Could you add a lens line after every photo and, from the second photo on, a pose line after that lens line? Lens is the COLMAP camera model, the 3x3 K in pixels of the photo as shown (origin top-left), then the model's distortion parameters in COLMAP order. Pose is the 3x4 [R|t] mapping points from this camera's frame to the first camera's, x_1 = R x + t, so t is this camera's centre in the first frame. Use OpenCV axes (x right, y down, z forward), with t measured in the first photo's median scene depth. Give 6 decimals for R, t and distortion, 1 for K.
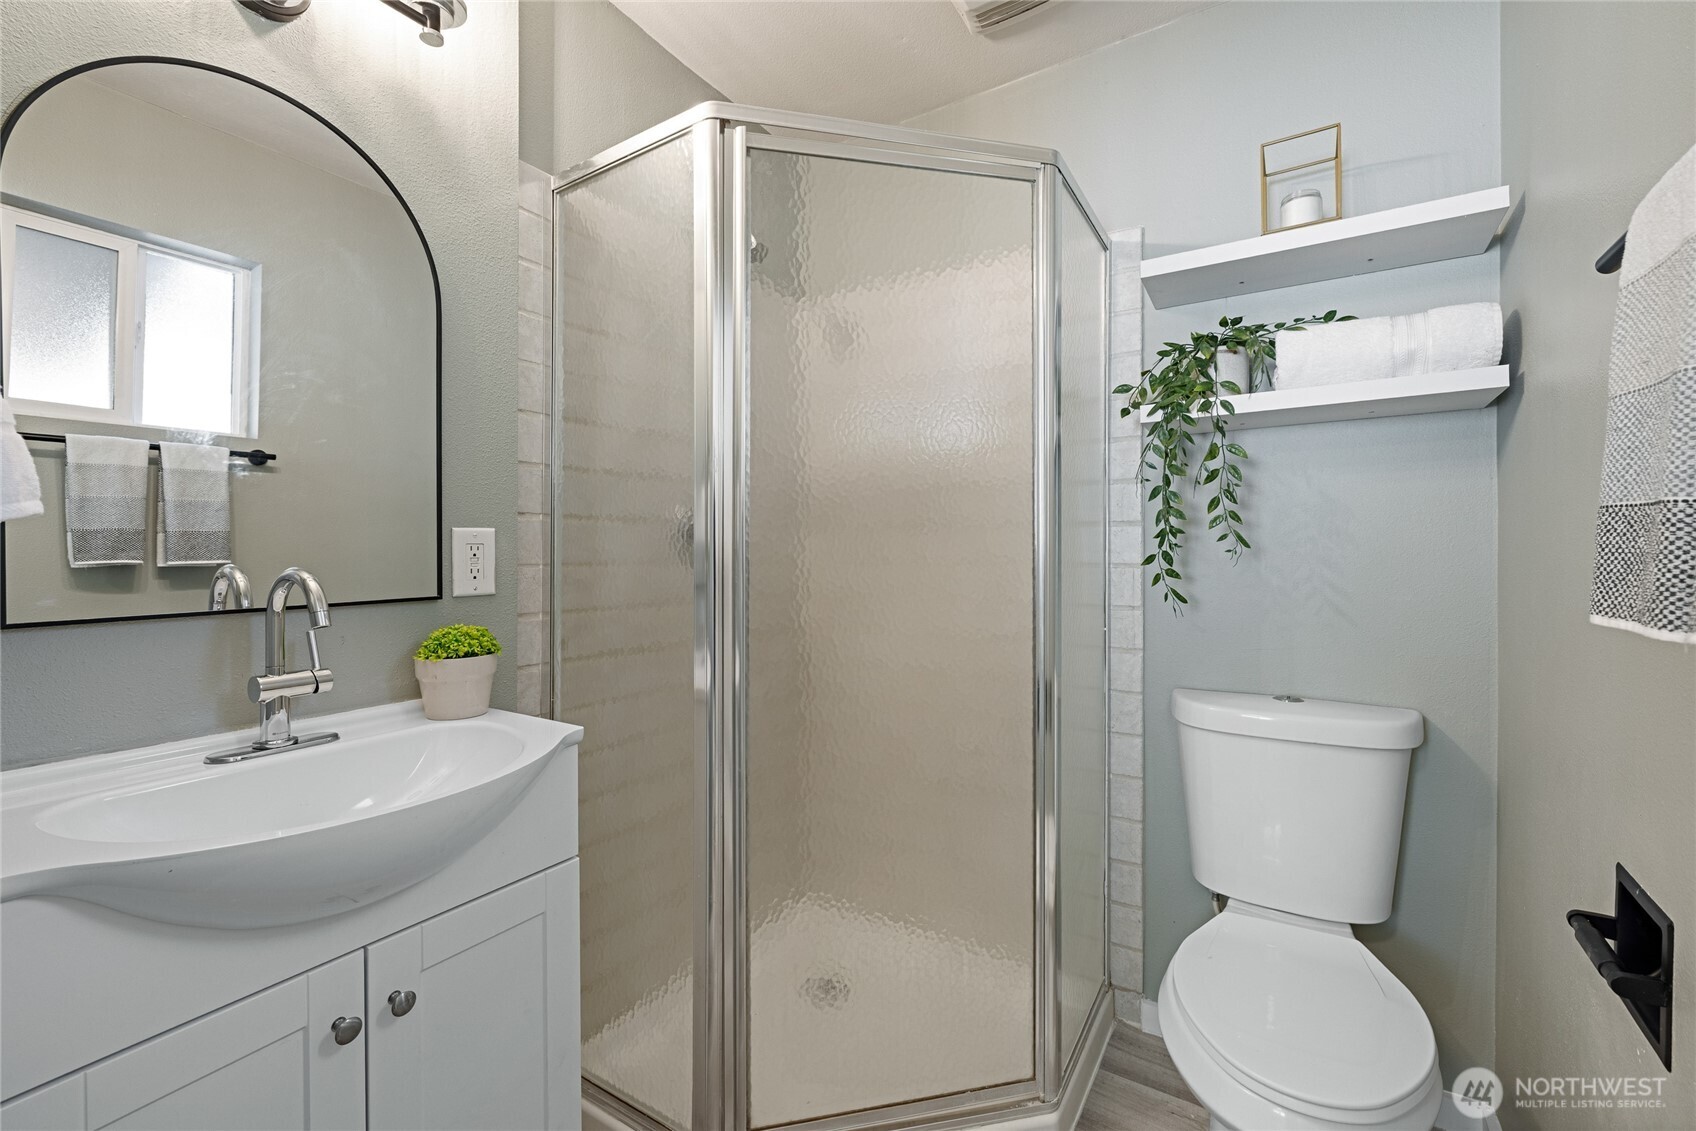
lens RADIAL K [[713.2, 0, 850.5], [0, 713.2, 558.5], [0, 0, 1]] dist [0.002634, 0.000194]
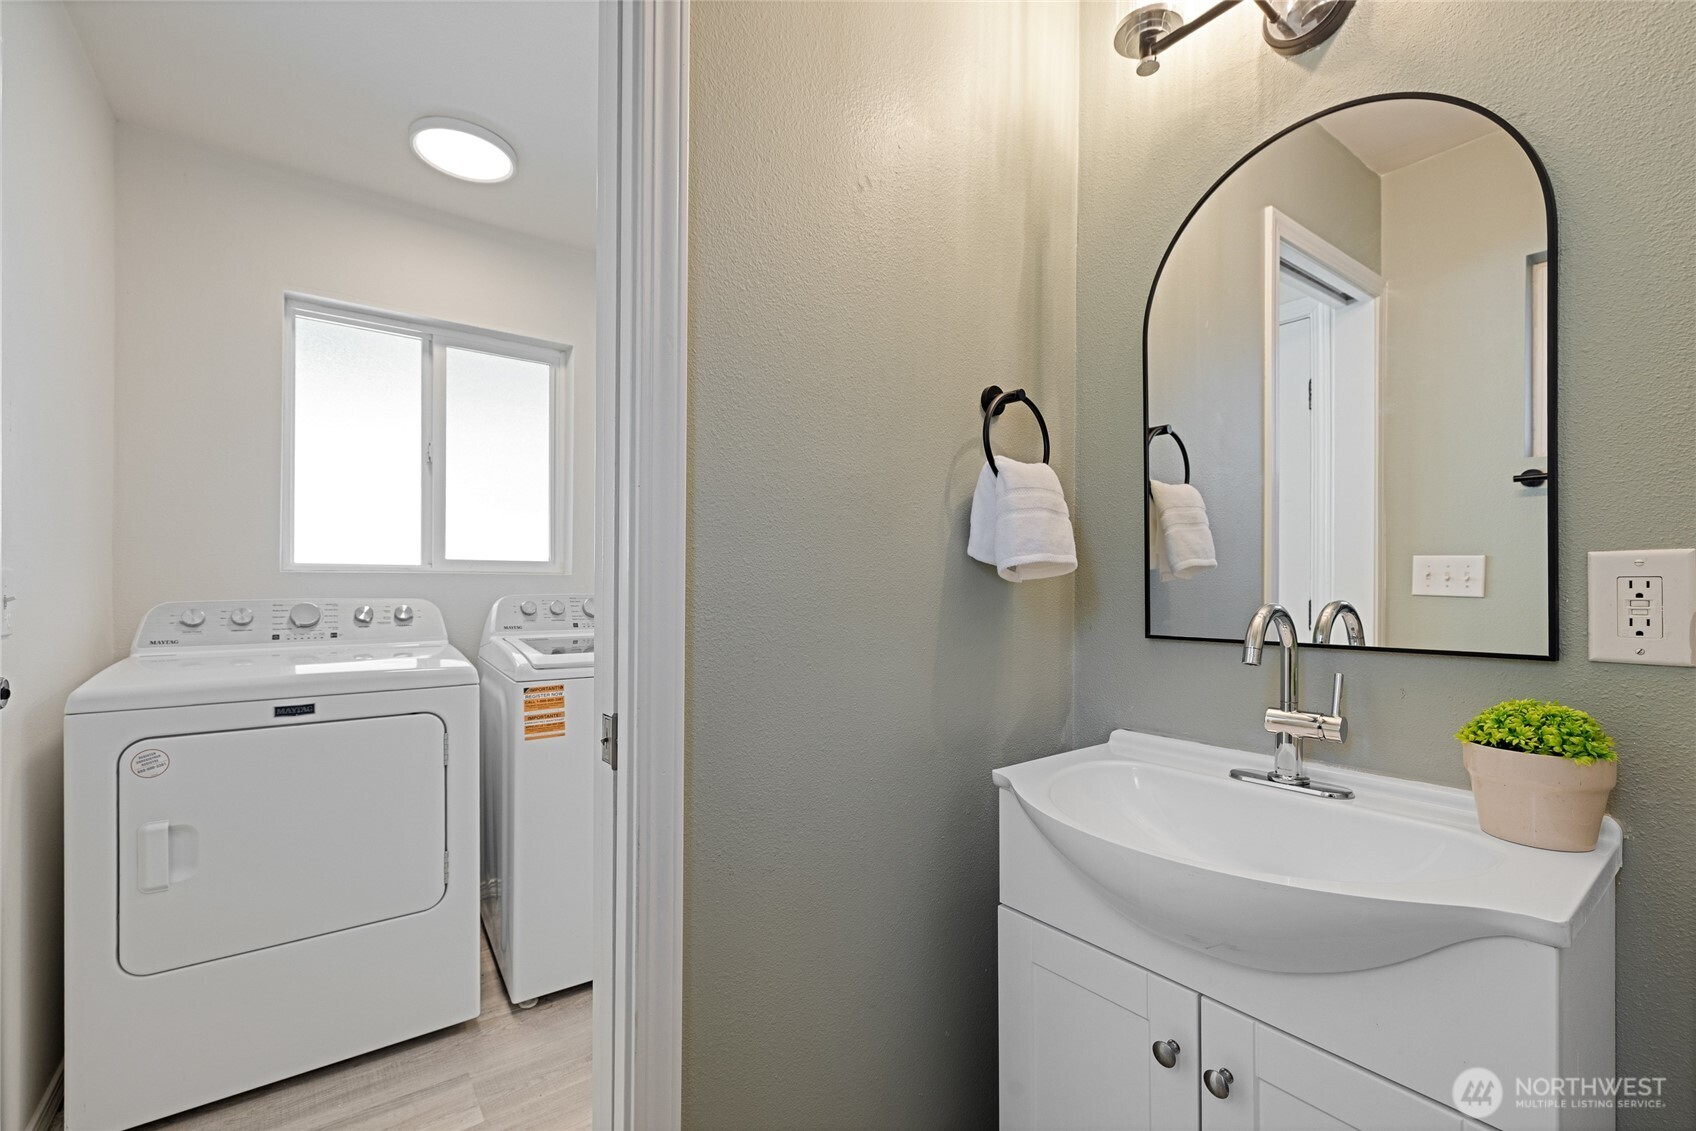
lens RADIAL K [[713.2, 0, 854.5], [0, 713.2, 583.3], [0, 0, 1]] dist [0.002634, 0.000194]
pose [[-0.349787, 0.005416, -0.936814, 0.295591], [-0.010764, 0.999894, 0.009799, -0.015596], [0.936767, 0.013511, -0.349692, 0.669401]]
